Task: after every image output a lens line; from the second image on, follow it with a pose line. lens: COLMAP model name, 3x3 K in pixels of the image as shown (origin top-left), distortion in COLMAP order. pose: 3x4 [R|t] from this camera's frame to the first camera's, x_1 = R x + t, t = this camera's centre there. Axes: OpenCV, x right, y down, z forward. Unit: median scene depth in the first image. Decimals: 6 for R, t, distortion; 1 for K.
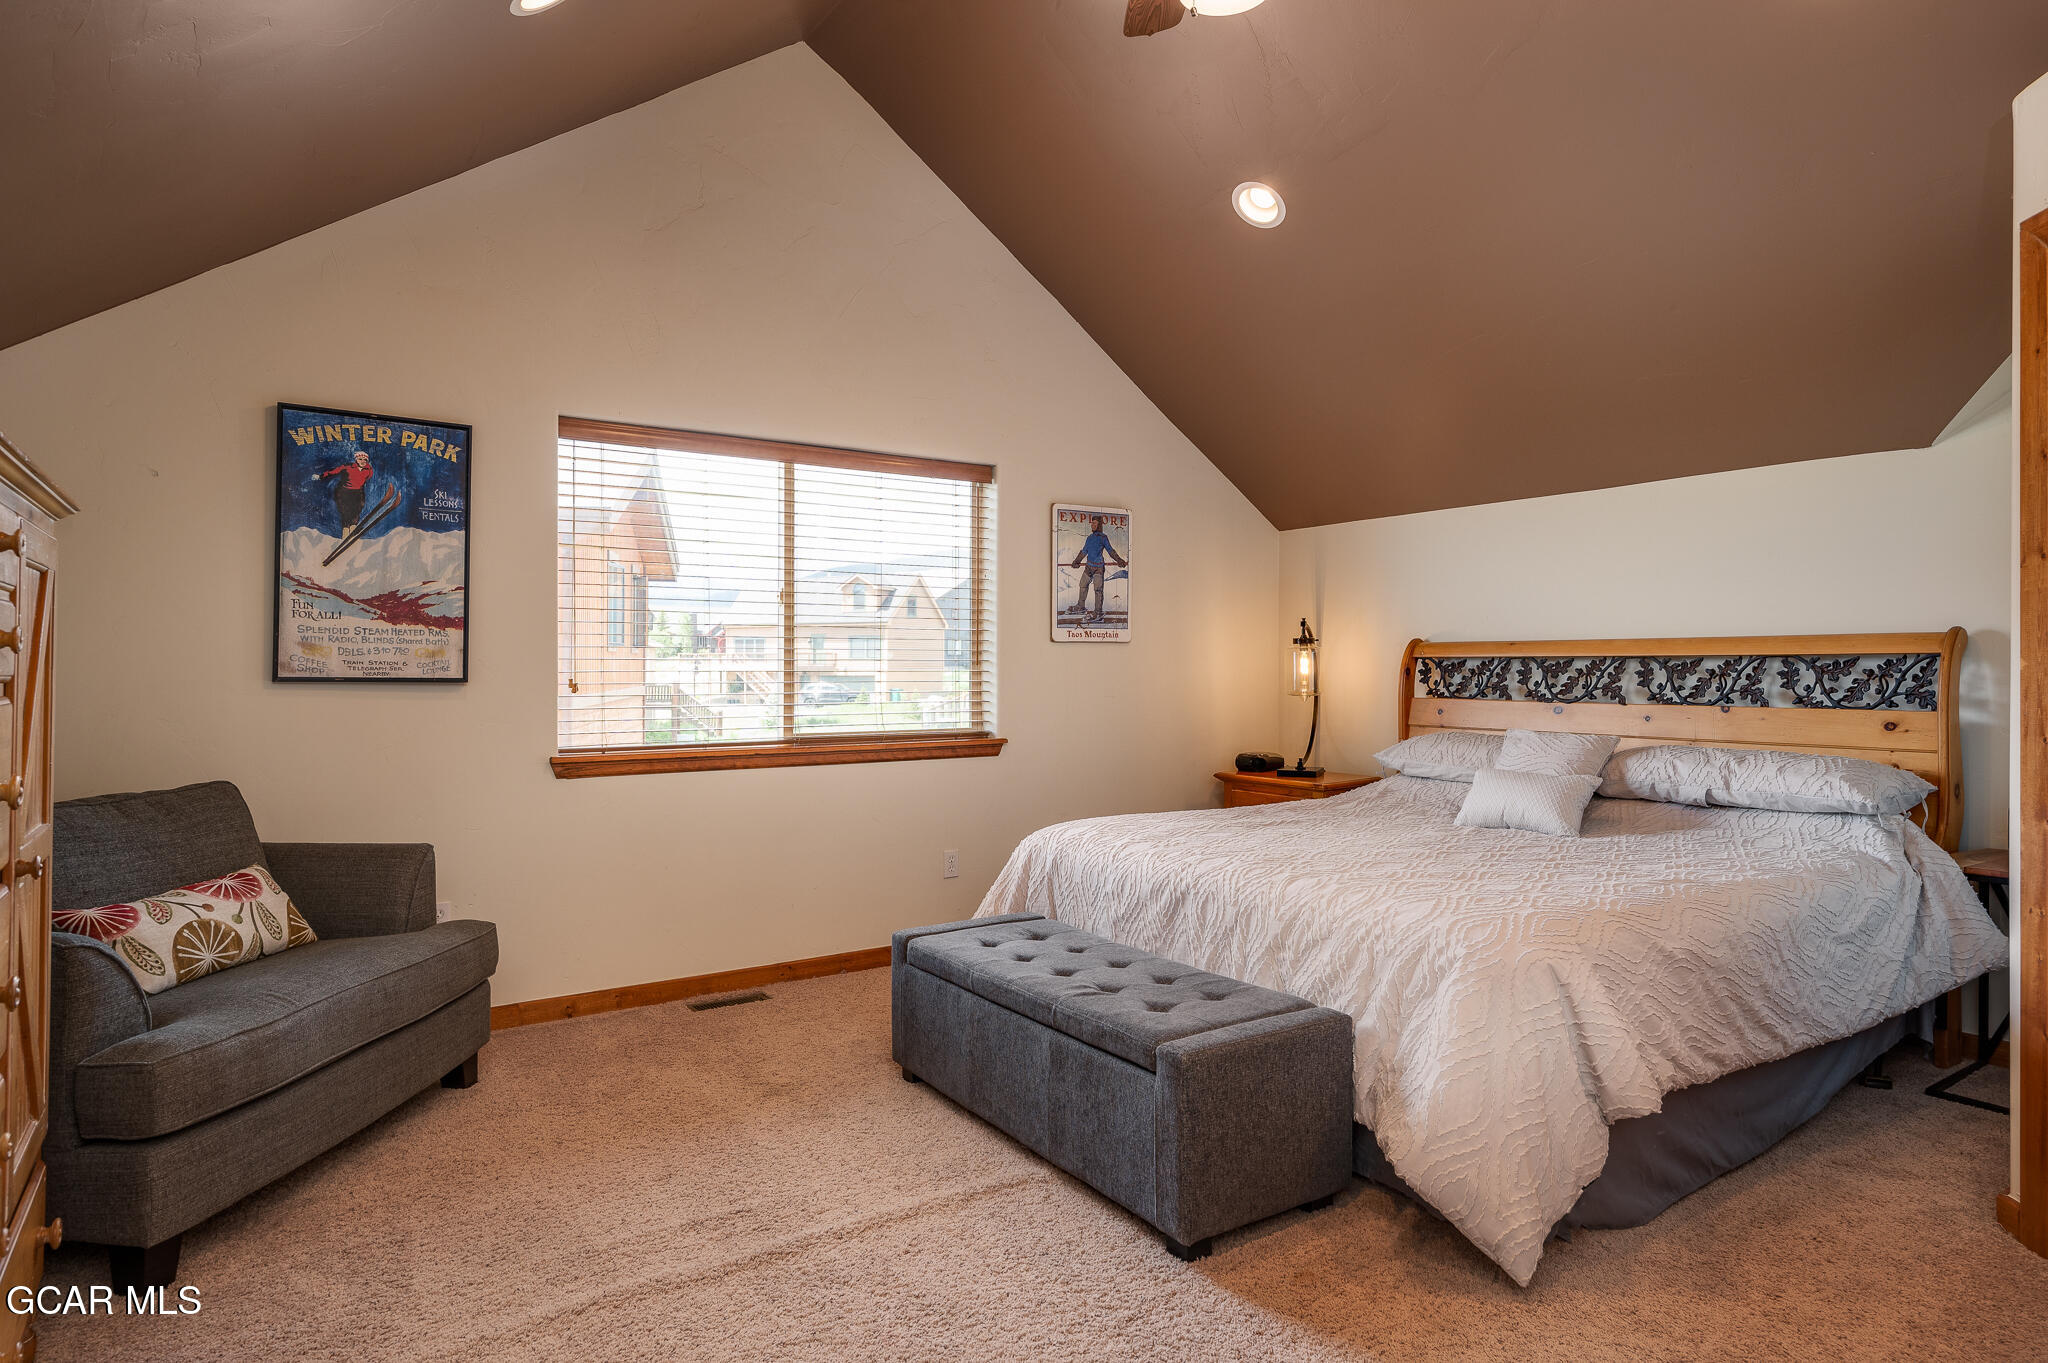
lens RADIAL K [[1150.5, 0, 1025.1], [0, 1150.5, 660.4], [0, 0, 1]] dist [0.000429, 0.000080]
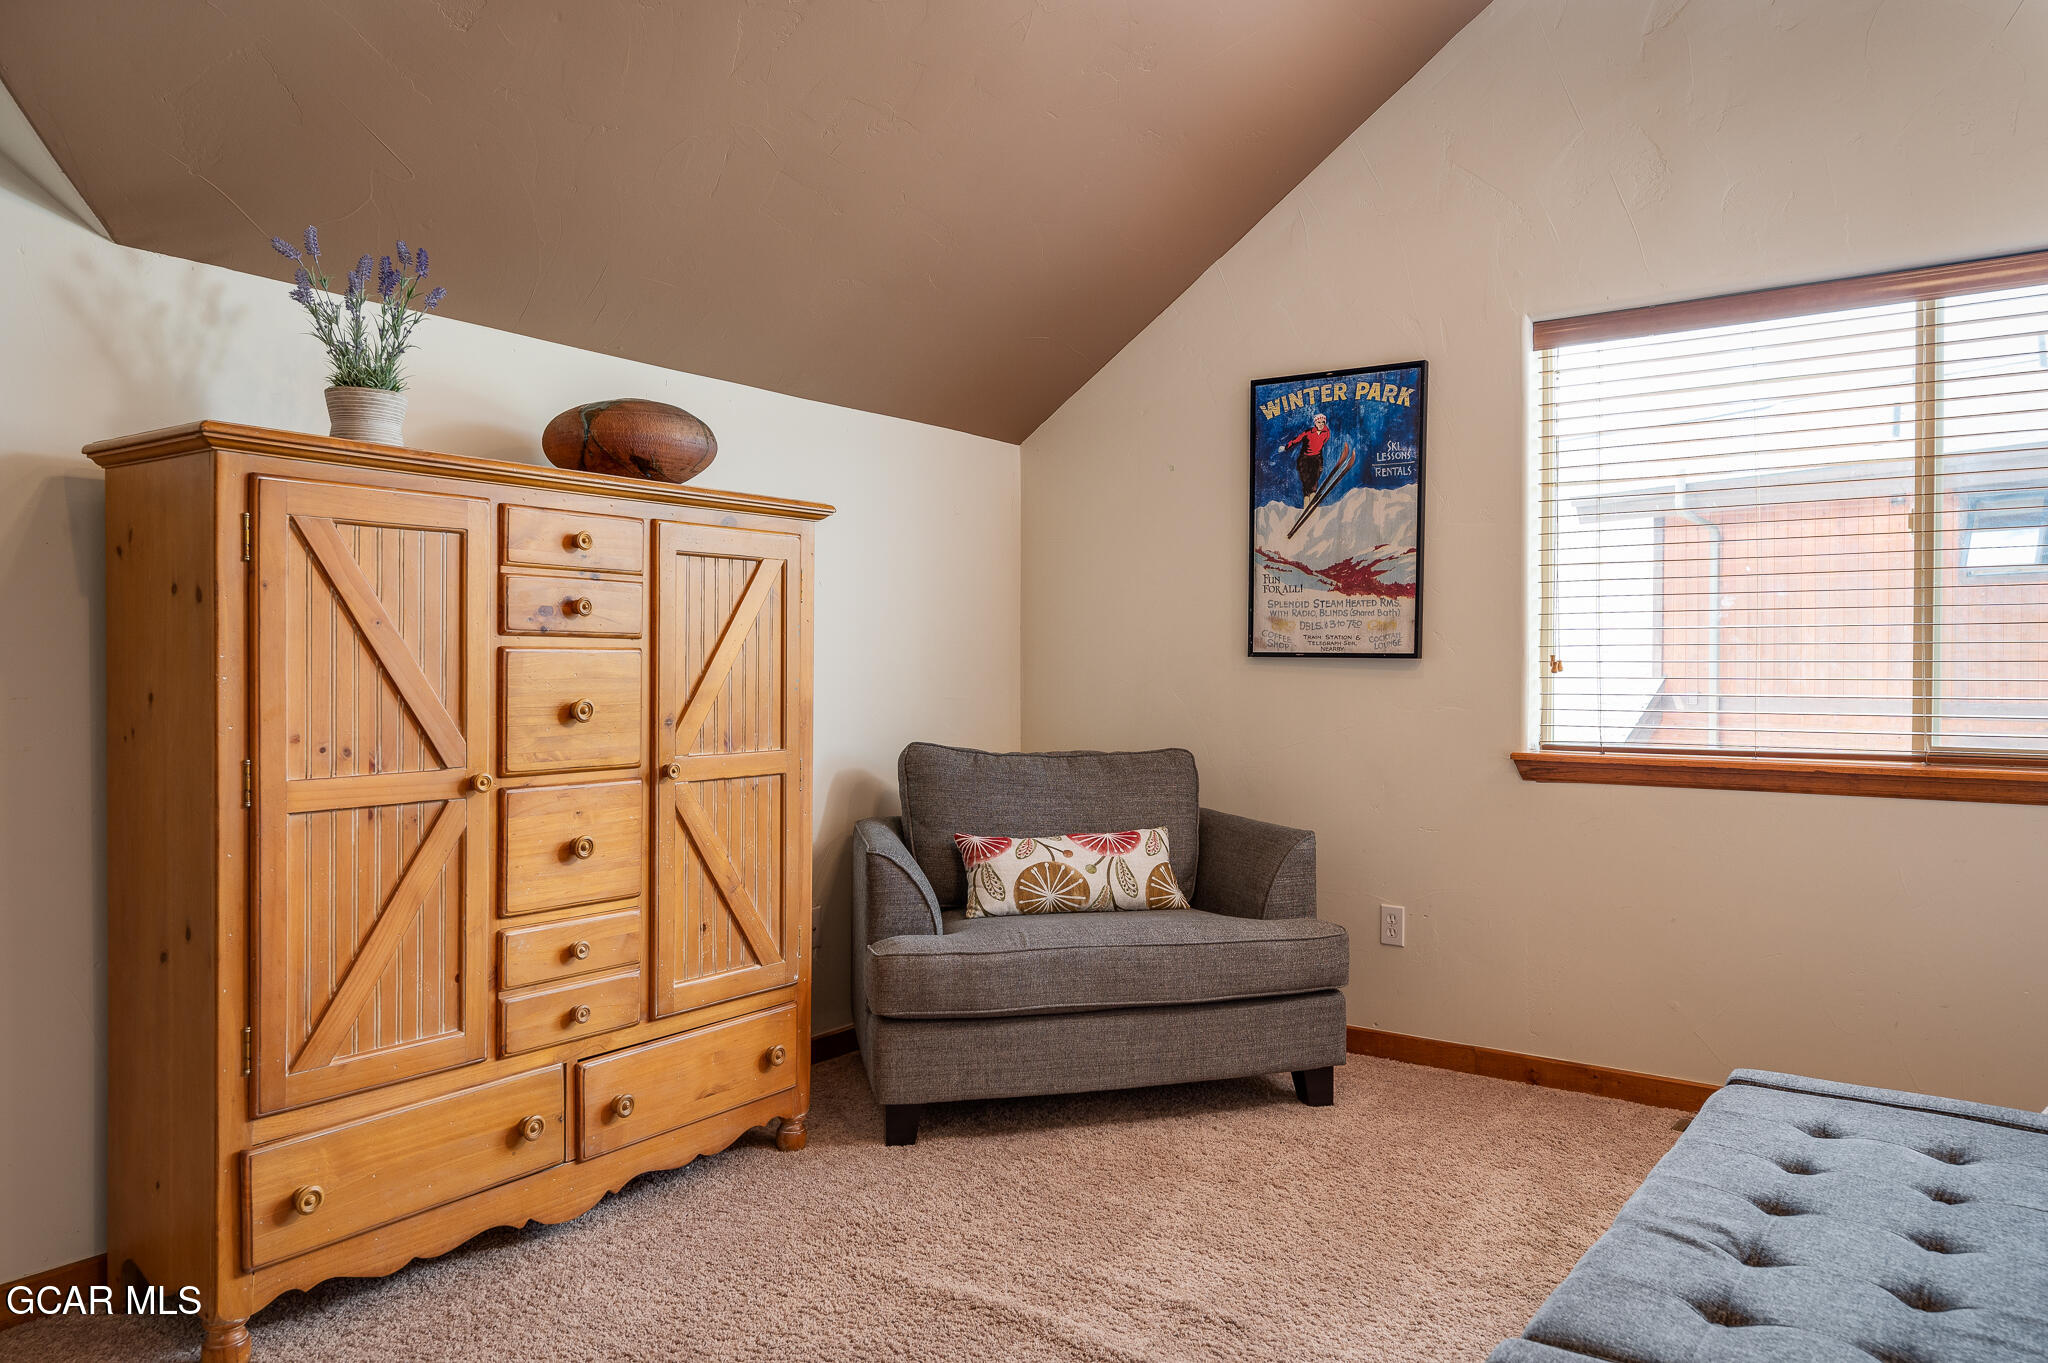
lens RADIAL K [[1357.6, 0, 1024.0], [0, 1357.6, 681.5], [0, 0, 1]] dist [0.002901, 0.002582]
pose [[0.340476, 0.011061, -0.940188, 0.382084], [0.005395, 0.999891, 0.013717, 0.021259], [0.940238, -0.009743, 0.340379, 0.377866]]
